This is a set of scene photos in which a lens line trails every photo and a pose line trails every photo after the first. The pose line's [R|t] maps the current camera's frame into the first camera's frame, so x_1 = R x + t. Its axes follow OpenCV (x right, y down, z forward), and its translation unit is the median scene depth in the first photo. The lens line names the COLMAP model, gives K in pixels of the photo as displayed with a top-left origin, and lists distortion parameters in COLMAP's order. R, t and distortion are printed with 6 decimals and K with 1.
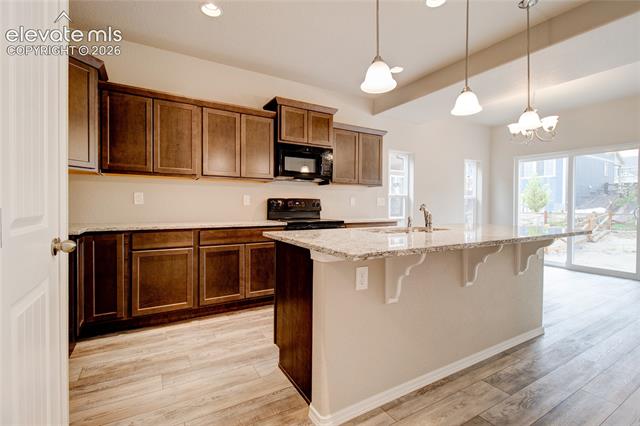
lens RADIAL K [[298.8, 0, 320.0], [0, 298.8, 213.0], [0, 0, 1]] dist [-0.000191, -0.000033]
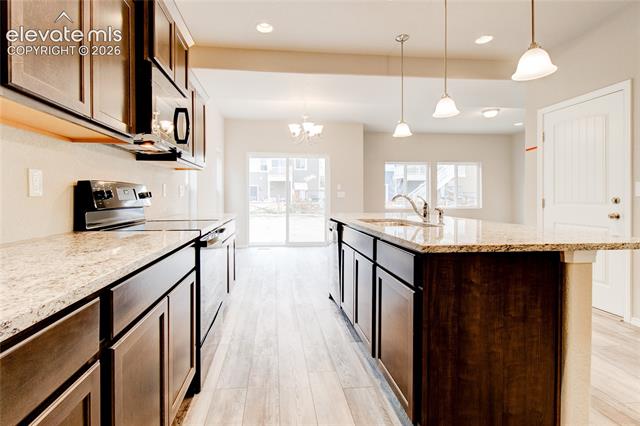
lens RADIAL K [[300.9, 0, 318.8], [0, 300.9, 202.1], [0, 0, 1]] dist [-0.000414, -0.000086]
pose [[0.423763, -0.020394, 0.905544, -0.483348], [0.025175, 0.999625, 0.010732, -0.016525], [-0.905423, 0.018249, 0.424118, 0.594326]]
